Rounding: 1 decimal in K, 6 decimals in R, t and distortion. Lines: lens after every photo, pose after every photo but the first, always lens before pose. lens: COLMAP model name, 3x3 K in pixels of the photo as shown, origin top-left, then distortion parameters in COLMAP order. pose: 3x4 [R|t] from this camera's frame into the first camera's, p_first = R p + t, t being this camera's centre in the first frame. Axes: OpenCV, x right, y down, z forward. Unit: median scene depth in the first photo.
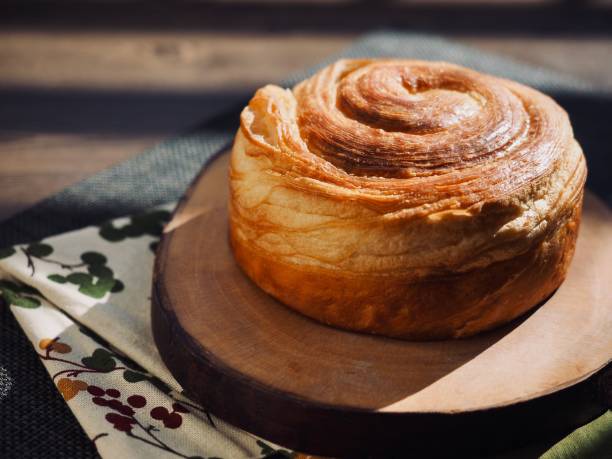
lens RADIAL K [[1476.1, 0, 306.0], [0, 1476.1, 229.5], [0, 0, 1]] dist [0.163576, 1.063598]
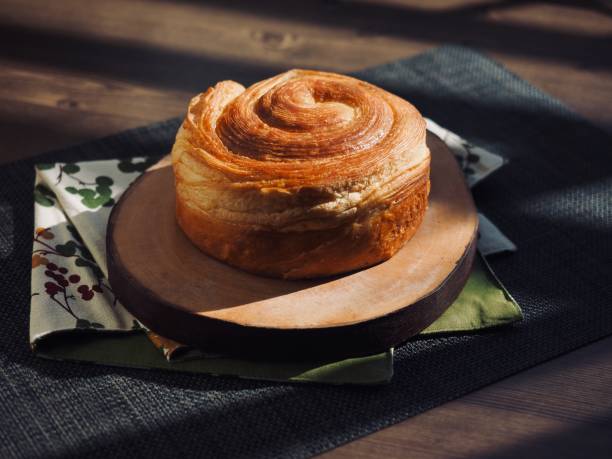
lens RADIAL K [[1476.1, 0, 306.0], [0, 1476.1, 229.5], [0, 0, 1]] dist [0.163576, 1.063598]
pose [[0.930712, 0.182269, -0.317102, 0.566551], [-0.170546, 0.983230, 0.064597, -0.068248], [0.323558, -0.006040, 0.946189, -0.329207]]
